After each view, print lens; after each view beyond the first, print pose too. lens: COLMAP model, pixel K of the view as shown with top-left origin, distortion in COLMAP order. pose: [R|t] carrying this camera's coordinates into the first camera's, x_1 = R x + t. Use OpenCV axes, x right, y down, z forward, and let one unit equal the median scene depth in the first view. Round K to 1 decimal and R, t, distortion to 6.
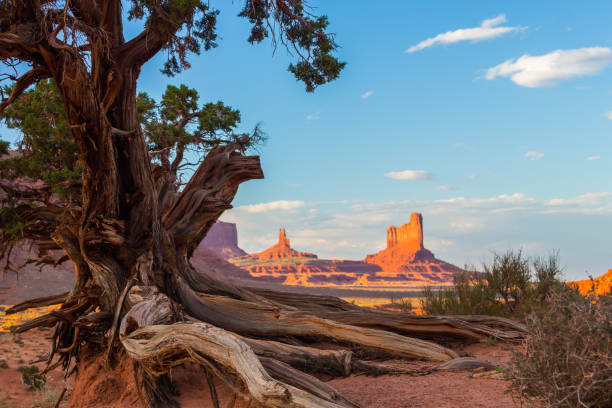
lens RADIAL K [[1302.3, 0, 308.8], [0, 1302.3, 201.8], [0, 0, 1]] dist [-0.026806, 0.000000]
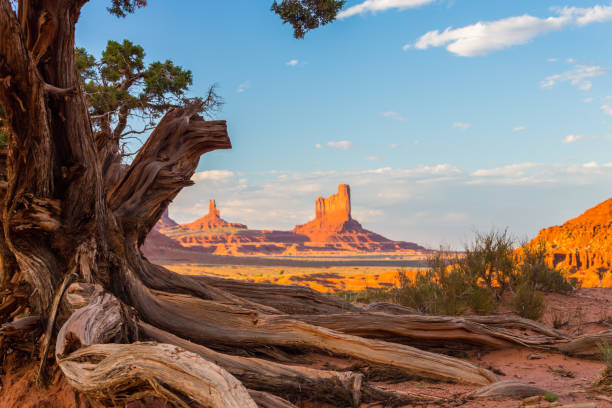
lens RADIAL K [[1258.7, 0, 304.6], [0, 1258.7, 199.4], [0, 0, 1]] dist [-0.014304, 0.000000]
pose [[0.998468, 0.000439, 0.055332, -0.034601], [-0.001621, 0.999771, 0.021319, -0.002902], [-0.055310, -0.021376, 0.998240, 0.220058]]
